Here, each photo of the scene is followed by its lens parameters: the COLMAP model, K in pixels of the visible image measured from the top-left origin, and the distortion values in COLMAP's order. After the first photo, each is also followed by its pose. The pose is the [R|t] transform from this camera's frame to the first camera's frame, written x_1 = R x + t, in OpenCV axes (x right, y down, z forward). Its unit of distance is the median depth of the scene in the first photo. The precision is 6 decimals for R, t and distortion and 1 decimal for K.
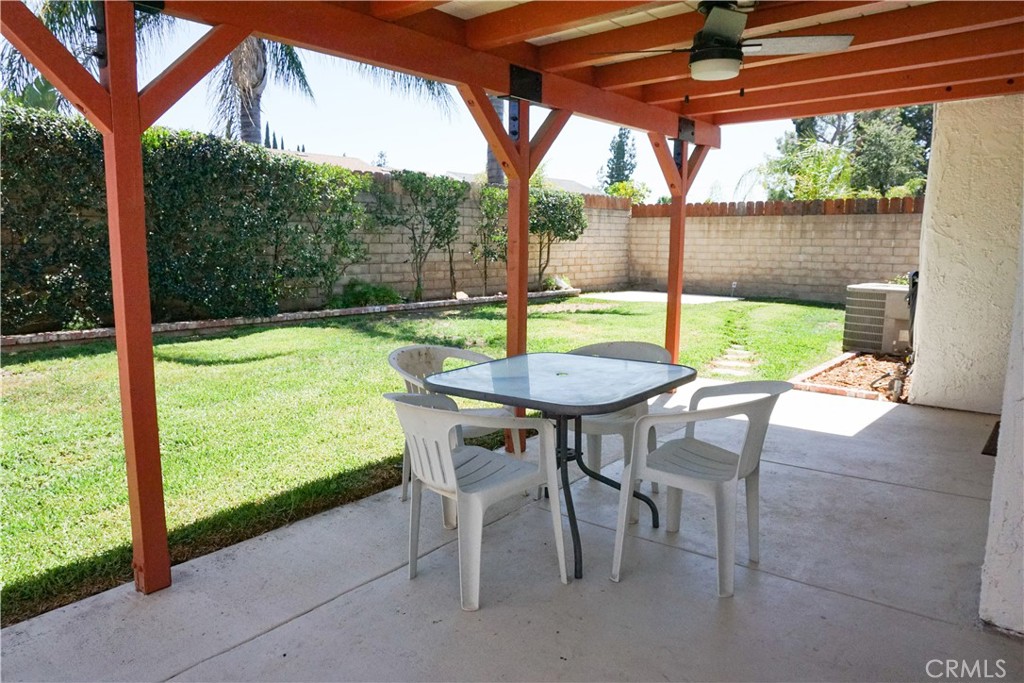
lens RADIAL K [[706.9, 0, 511.9], [0, 706.9, 340.6], [0, 0, 1]] dist [-0.008544, 0.034852]
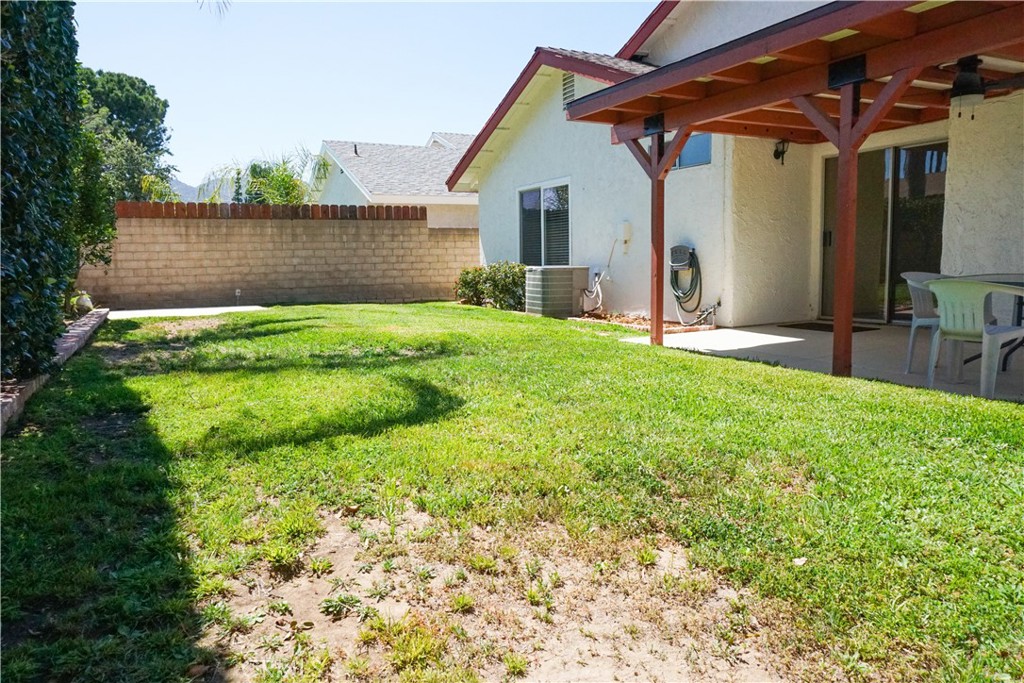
lens RADIAL K [[706.9, 0, 514.8], [0, 706.9, 334.8], [0, 0, 1]] dist [-0.008544, 0.034852]
pose [[0.404721, -0.114223, 0.907278, -0.390133], [0.154105, 0.986497, 0.055452, -0.020442], [-0.901361, 0.117374, 0.416859, 0.302018]]
